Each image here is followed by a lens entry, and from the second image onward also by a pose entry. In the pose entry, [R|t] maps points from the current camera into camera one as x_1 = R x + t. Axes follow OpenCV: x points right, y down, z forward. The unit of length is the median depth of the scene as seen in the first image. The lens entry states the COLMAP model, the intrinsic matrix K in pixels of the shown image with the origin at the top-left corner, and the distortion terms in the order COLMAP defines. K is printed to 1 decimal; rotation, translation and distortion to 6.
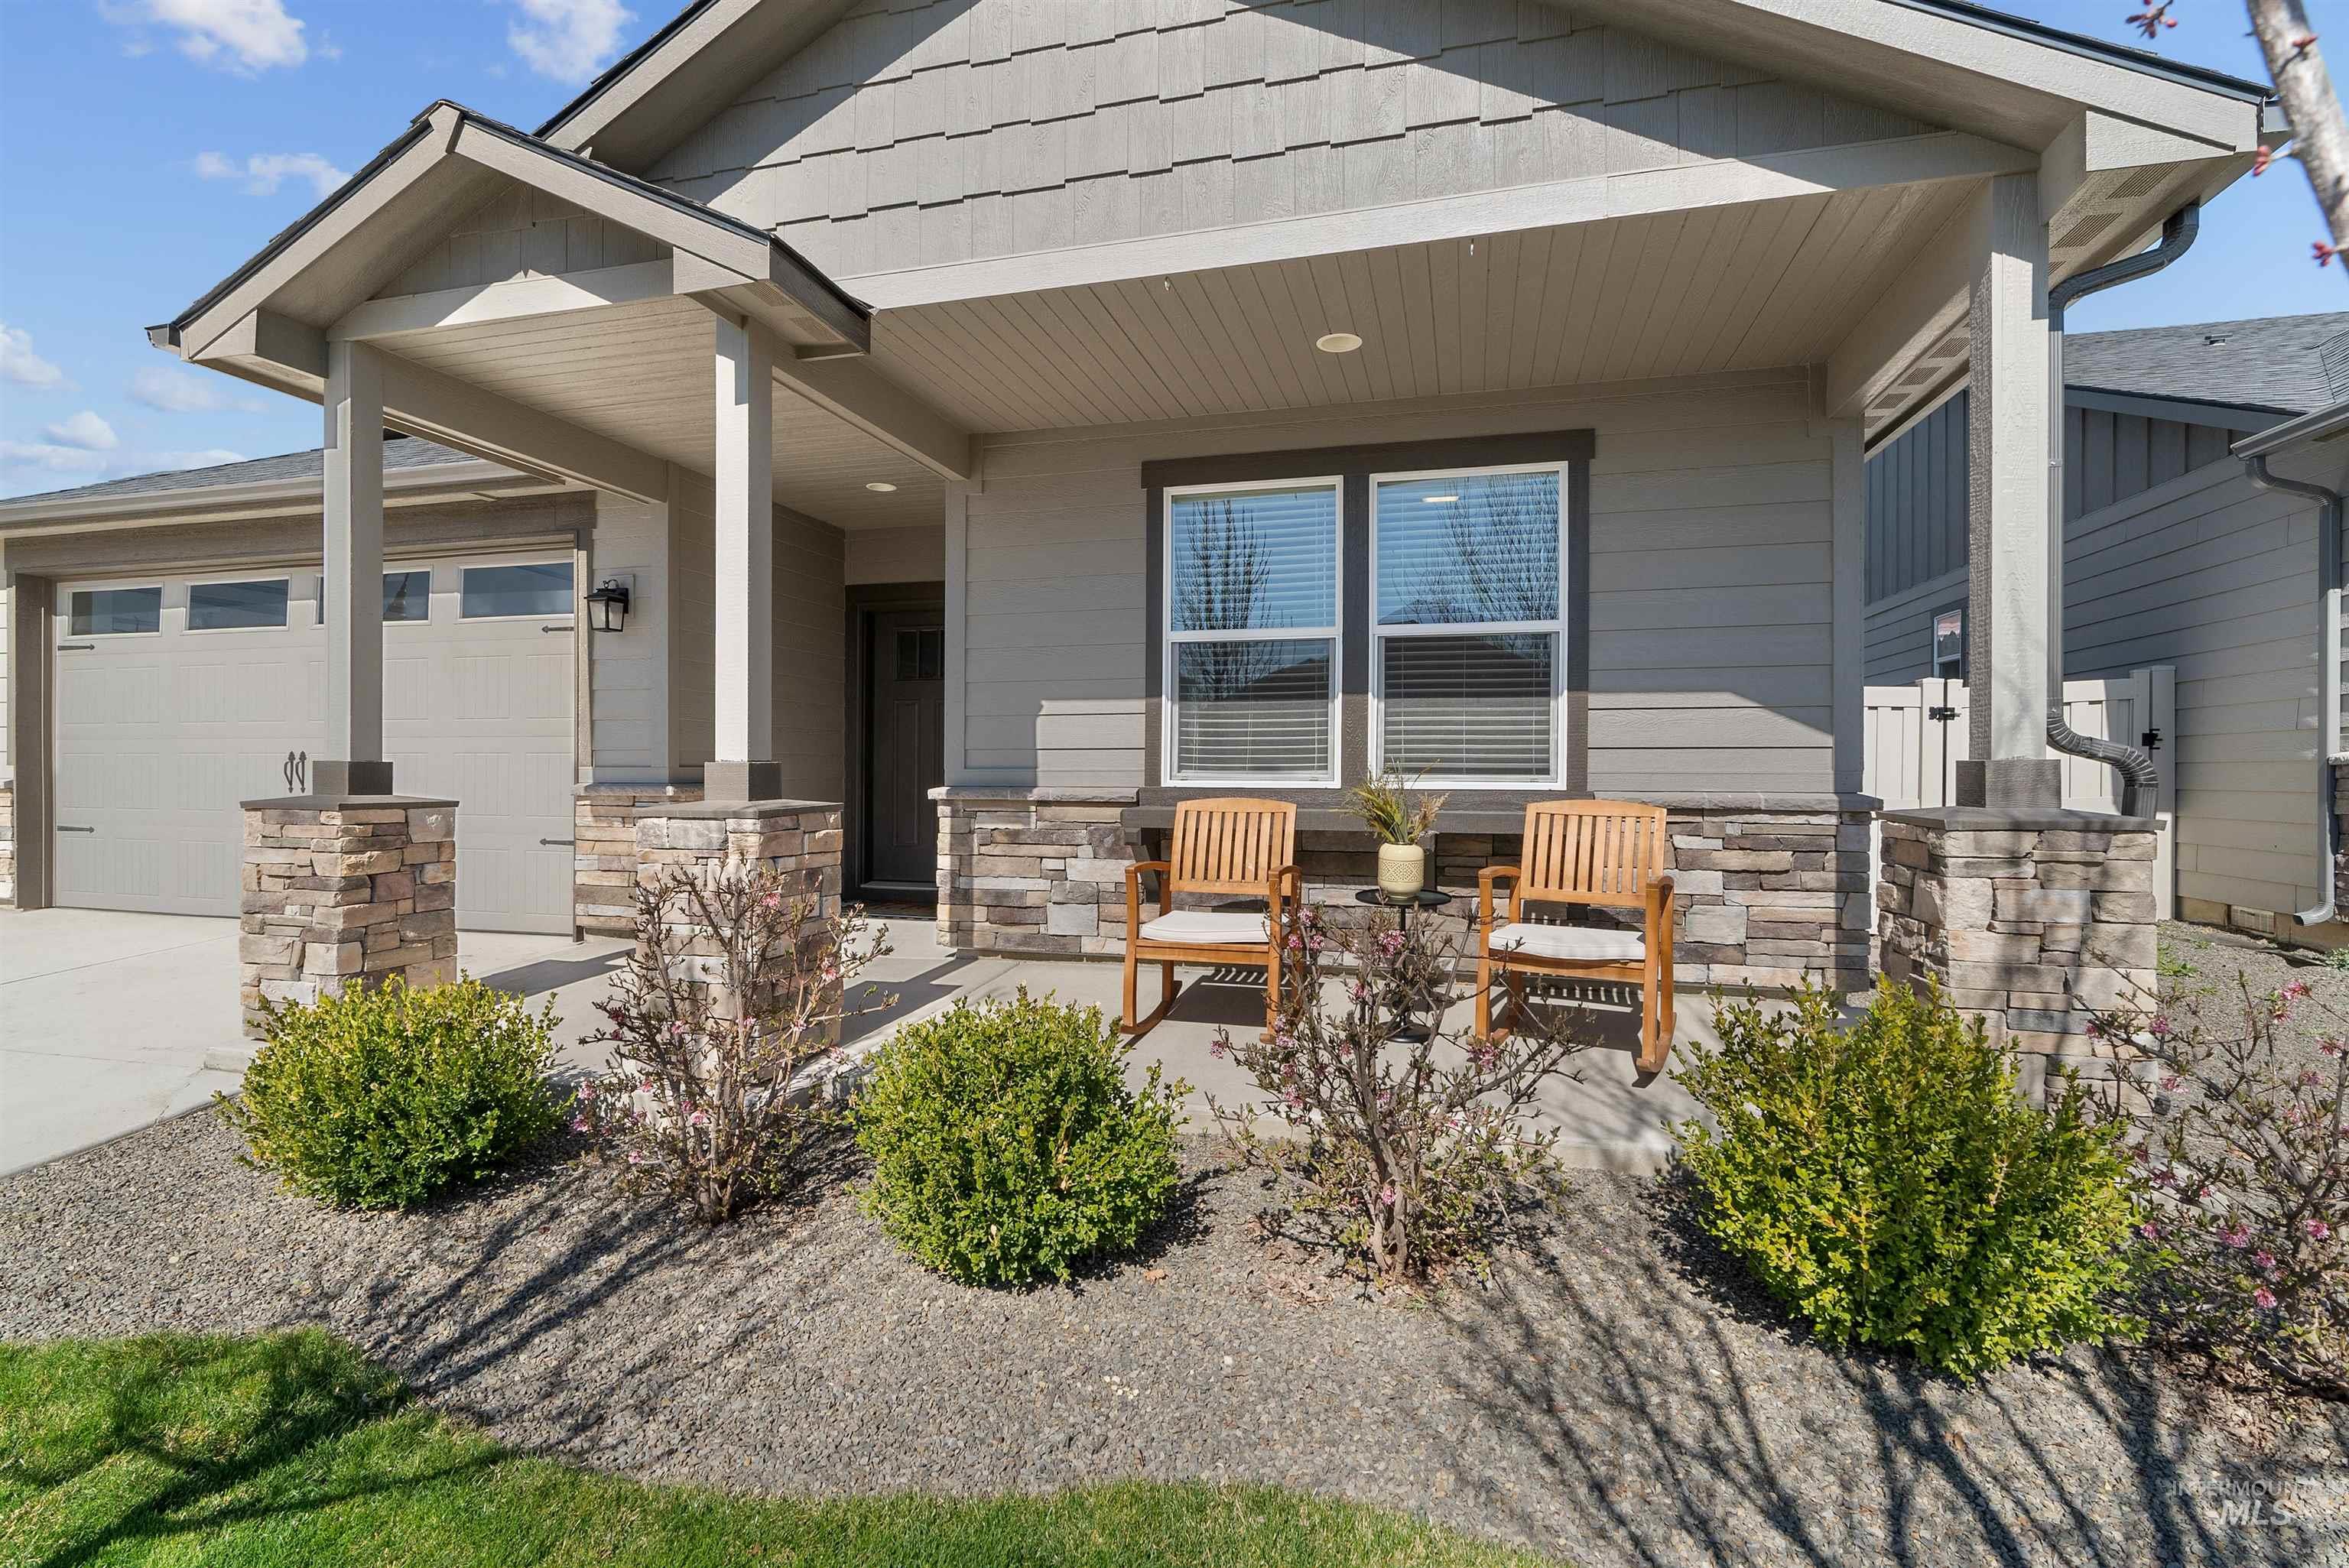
lens RADIAL K [[1057.6, 0, 1178.4], [0, 1057.6, 771.9], [0, 0, 1]] dist [-0.003808, -0.000517]
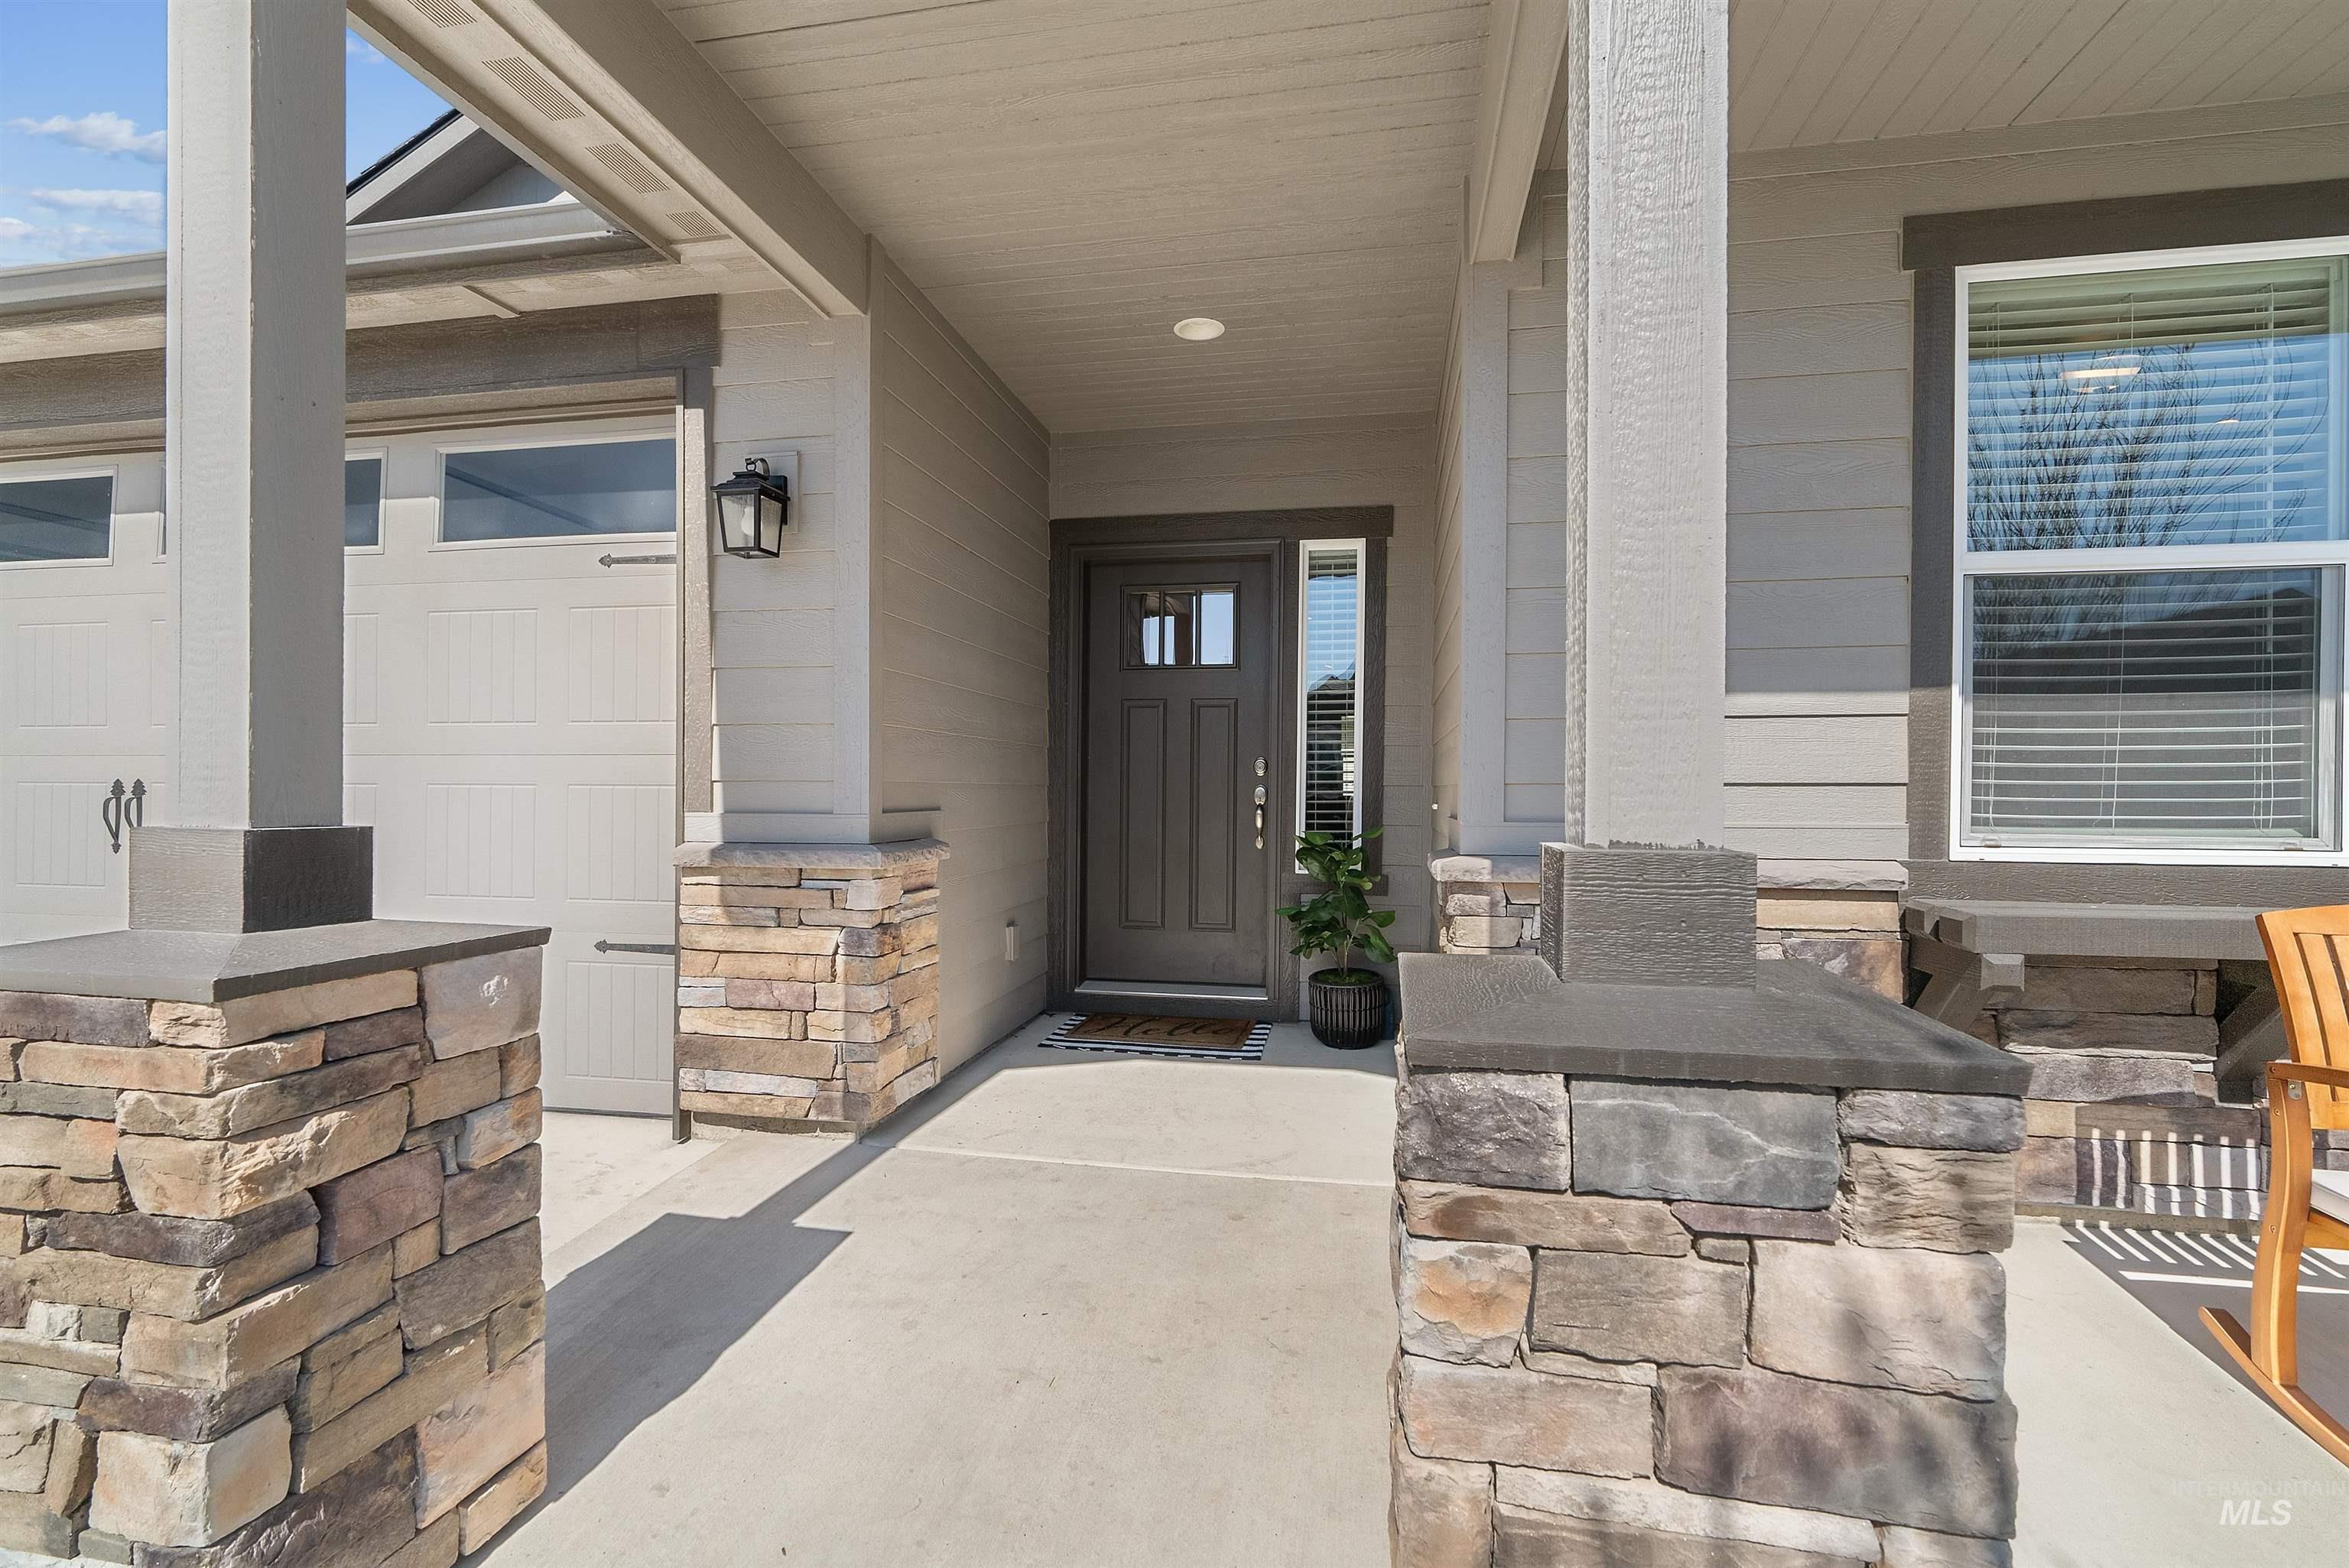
lens RADIAL K [[1055.4, 0, 1172.7], [0, 1055.4, 785.6], [0, 0, 1]] dist [-0.002158, -0.000310]
pose [[0.997295, 0.001709, 0.073487, -0.501133], [-0.001396, 0.999990, -0.004302, -0.022305], [-0.073494, 0.004187, 0.997287, 0.624572]]
